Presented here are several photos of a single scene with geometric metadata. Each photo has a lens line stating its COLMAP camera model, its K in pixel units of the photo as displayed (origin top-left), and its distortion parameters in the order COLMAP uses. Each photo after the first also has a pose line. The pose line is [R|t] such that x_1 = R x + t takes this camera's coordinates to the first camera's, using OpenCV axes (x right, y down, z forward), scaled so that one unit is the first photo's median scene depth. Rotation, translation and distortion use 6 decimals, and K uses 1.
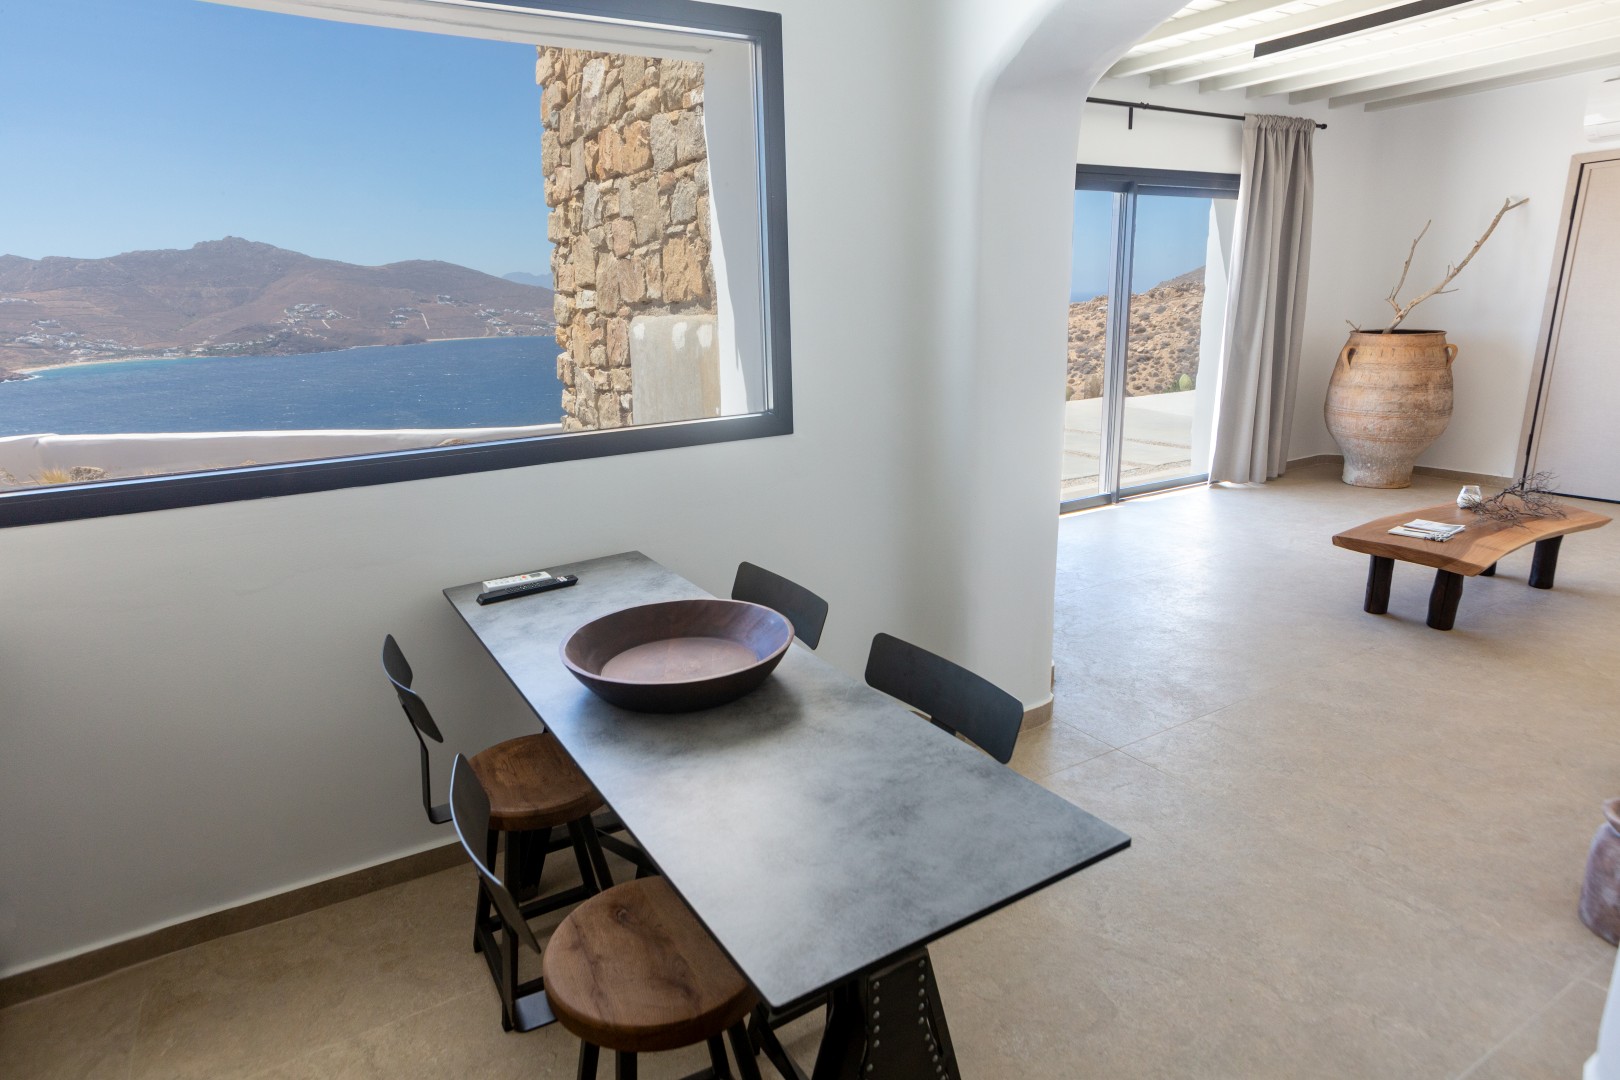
lens RADIAL K [[944.5, 0, 813.4], [0, 944.5, 530.1], [0, 0, 1]] dist [-0.003894, 0.033454]
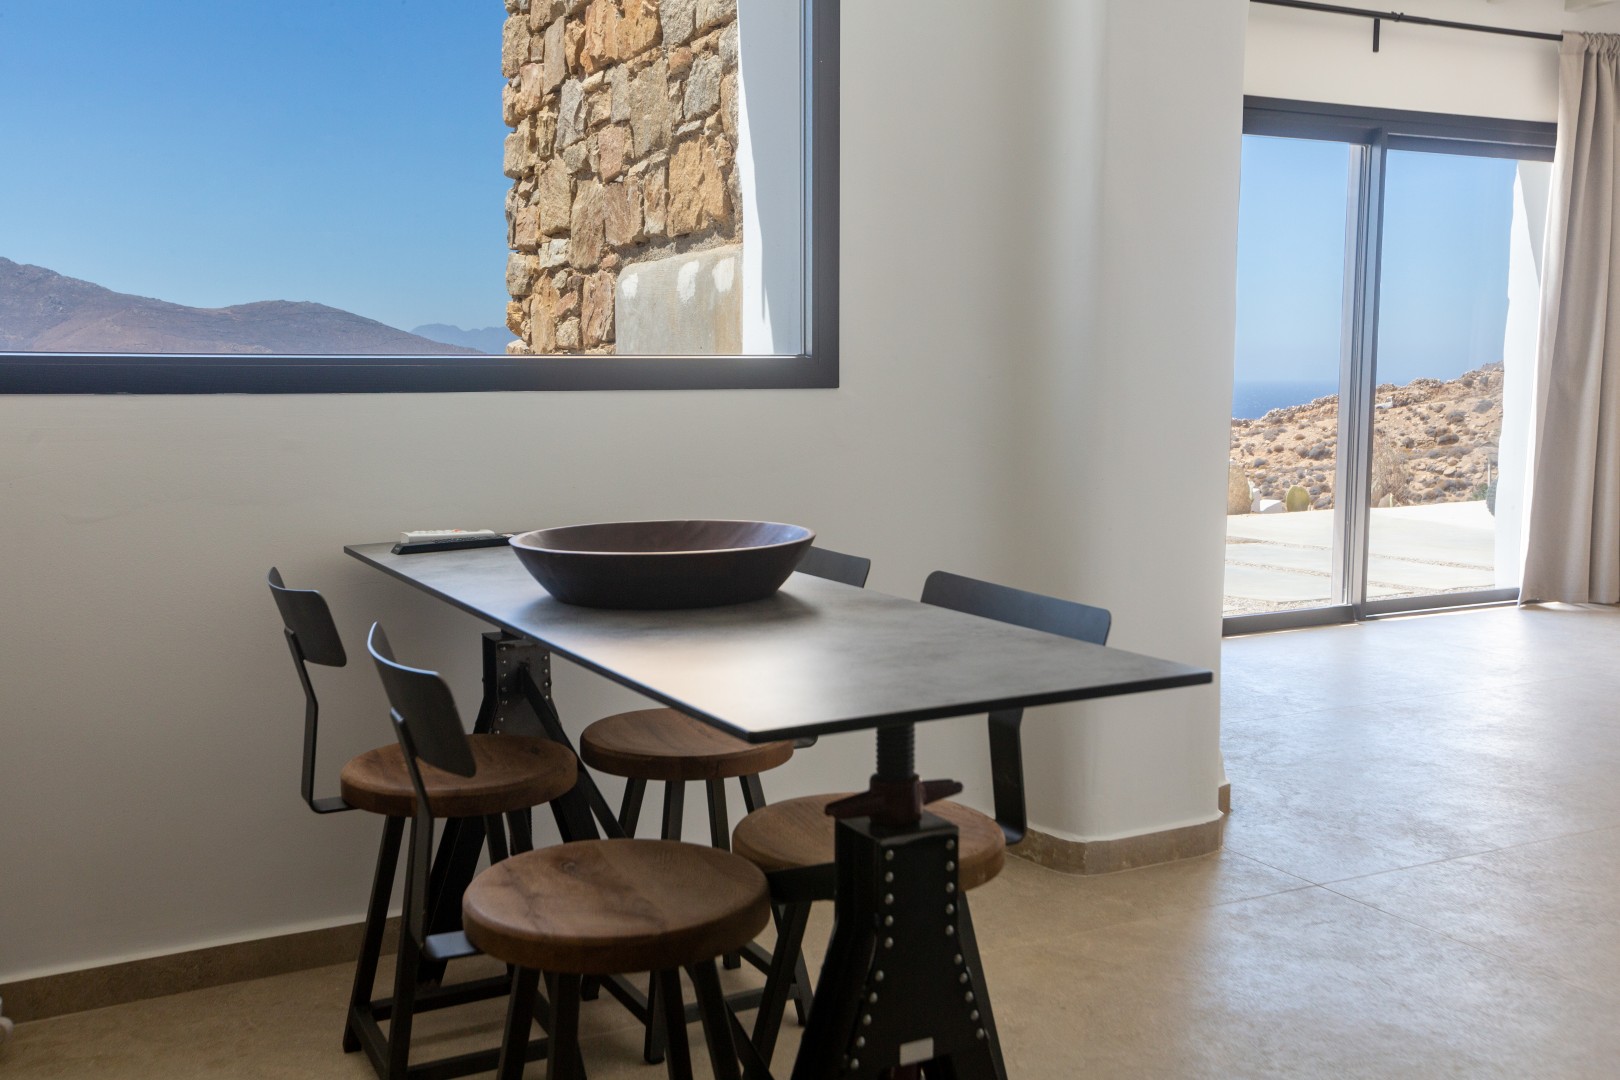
lens RADIAL K [[1555.1, 0, 849.1], [0, 1555.1, 517.0], [0, 0, 1]] dist [0.145326, 0.010835]
pose [[0.998917, 0.031603, -0.034137, 0.019453], [-0.036408, 0.987893, -0.150804, 0.115449], [0.028958, 0.151884, 0.987974, -0.098007]]
